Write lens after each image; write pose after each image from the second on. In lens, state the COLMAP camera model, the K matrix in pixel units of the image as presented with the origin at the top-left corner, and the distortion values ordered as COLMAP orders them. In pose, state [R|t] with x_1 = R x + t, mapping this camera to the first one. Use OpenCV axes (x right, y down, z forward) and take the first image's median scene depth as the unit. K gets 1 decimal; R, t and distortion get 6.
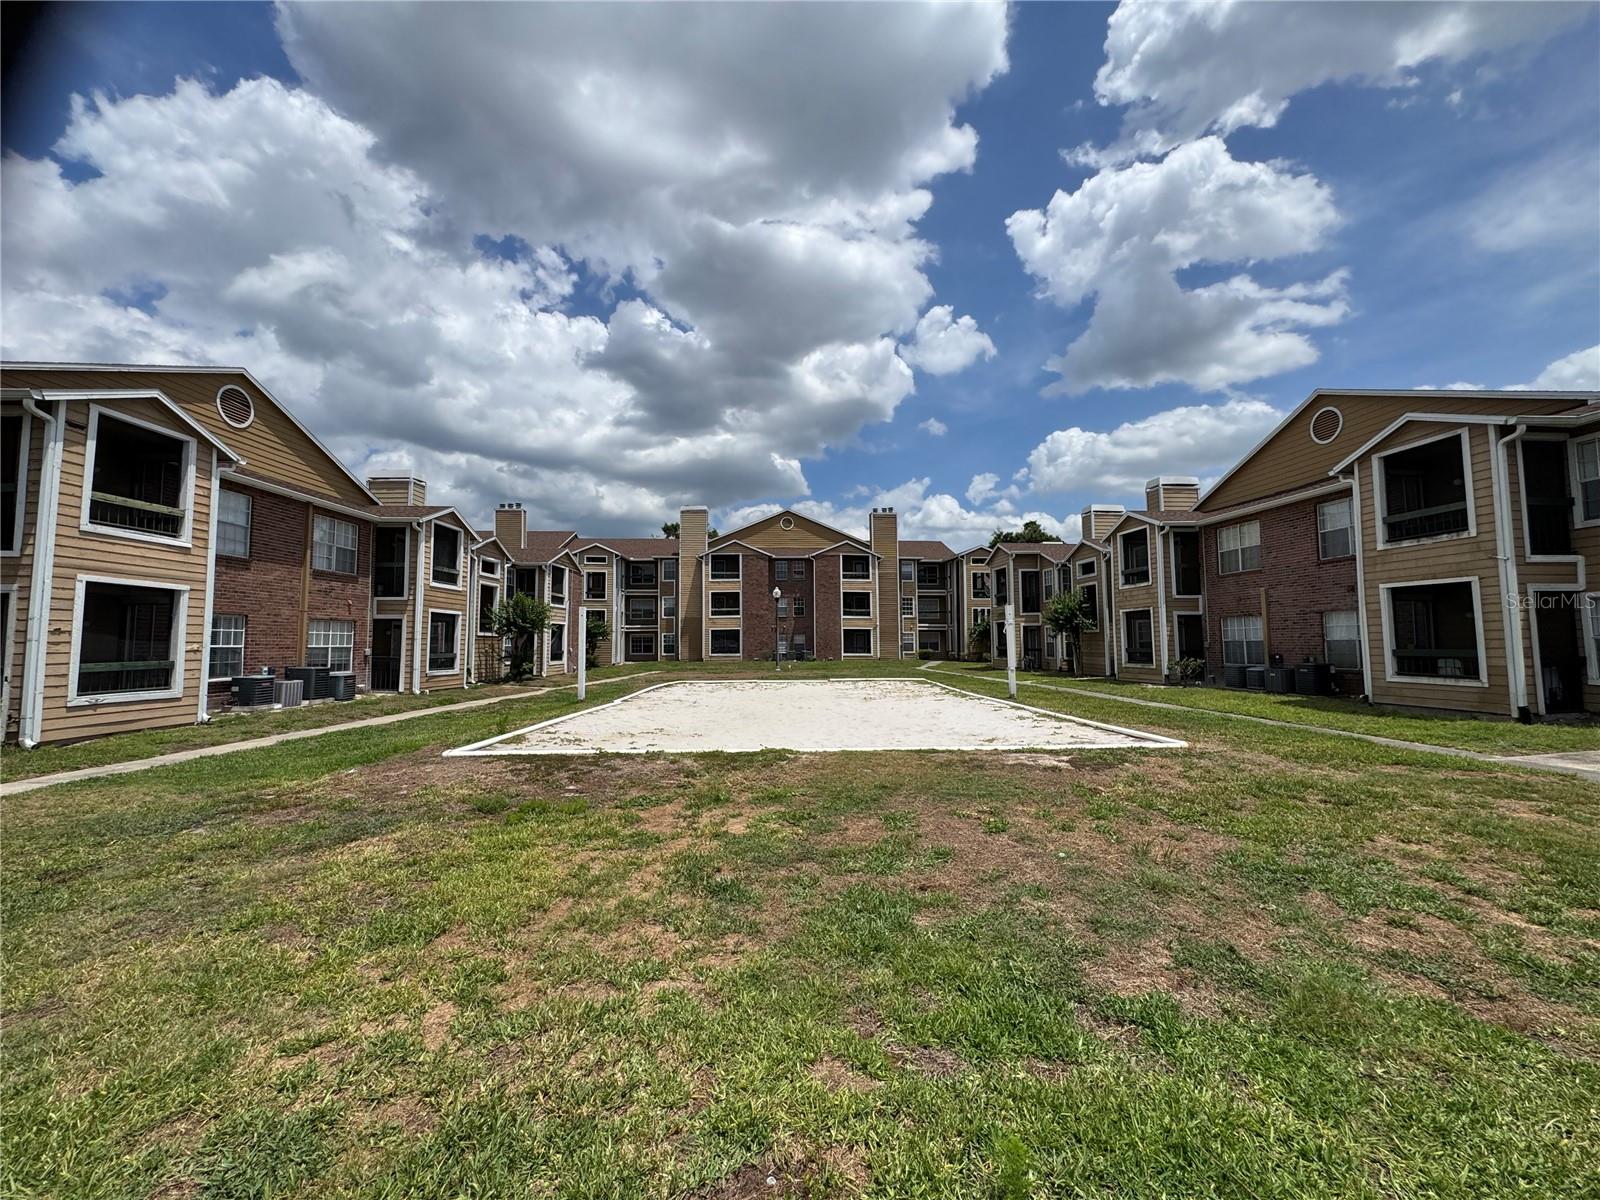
lens RADIAL K [[641.4, 0, 800.0], [0, 641.4, 600.0], [0, 0, 1]] dist [-0.003079, -0.000027]
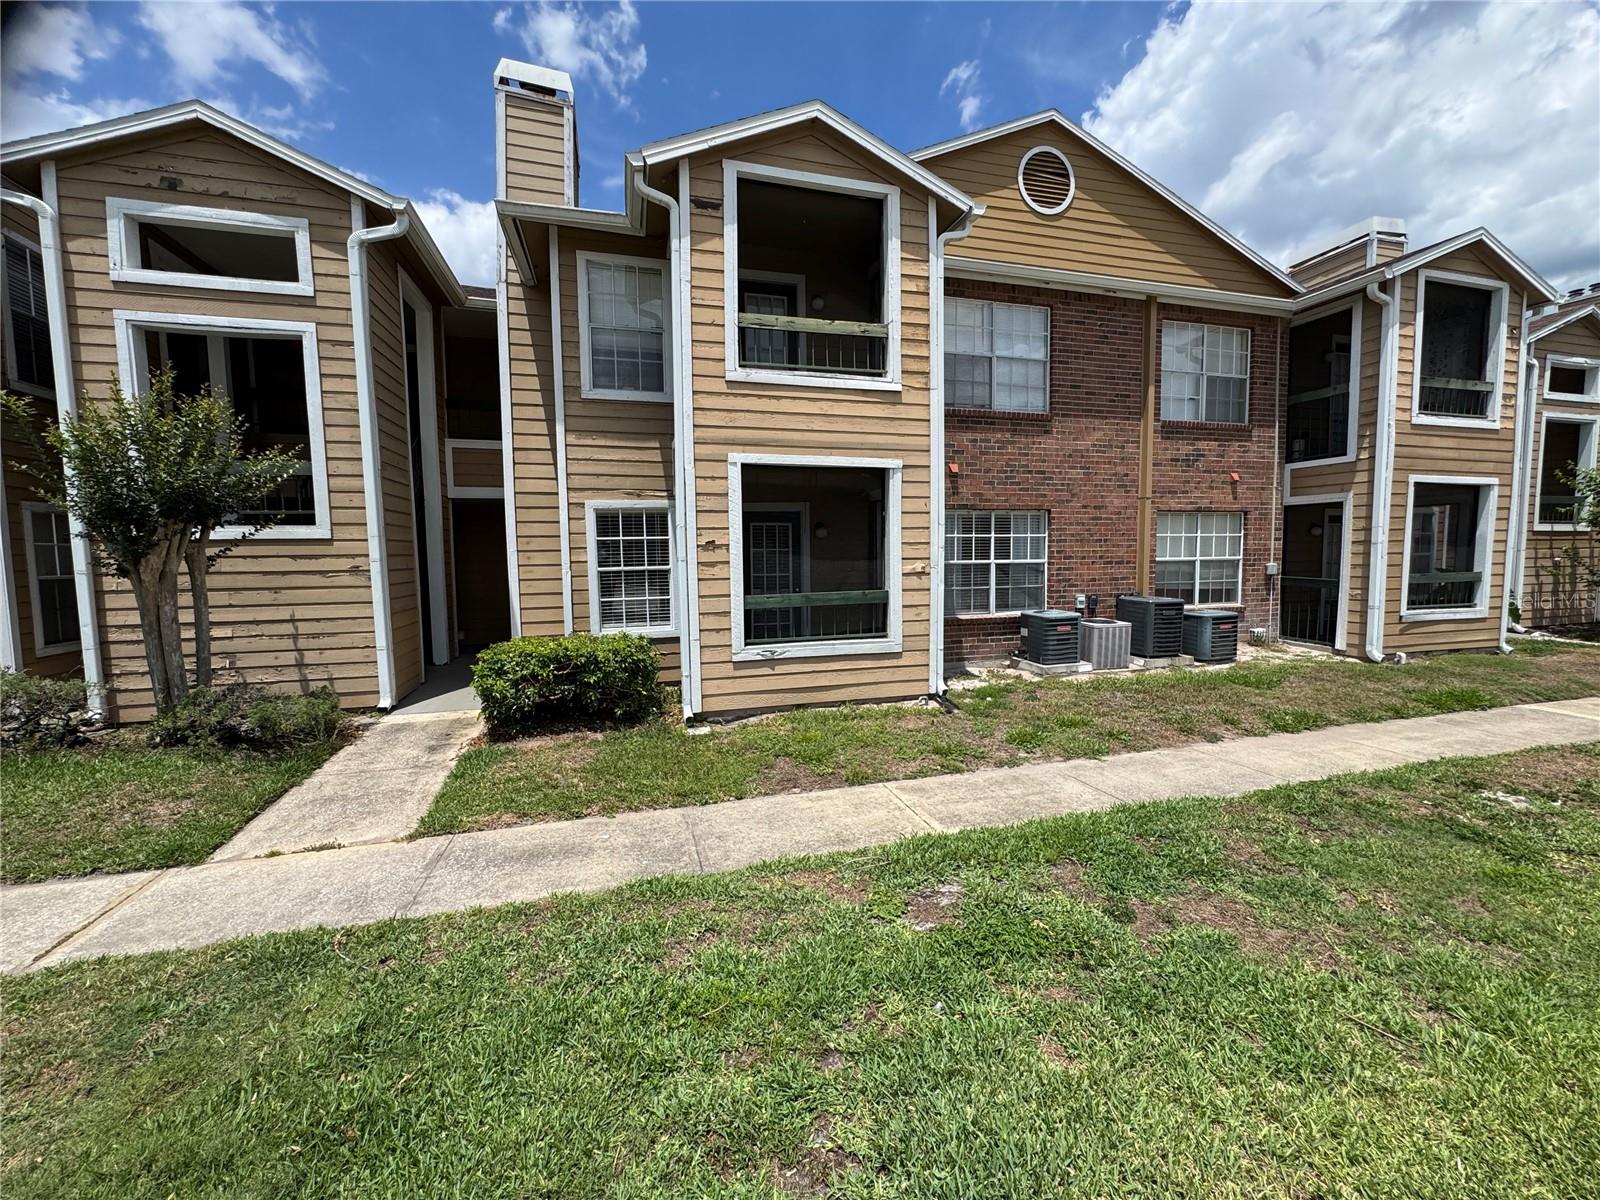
lens RADIAL K [[641.4, 0, 800.0], [0, 641.4, 600.0], [0, 0, 1]] dist [-0.003079, -0.000027]
pose [[0.277600, 0.070097, -0.958136, -0.289788], [0.077918, 0.992406, 0.095180, 0.027660], [0.957532, -0.101078, 0.270030, 0.510539]]
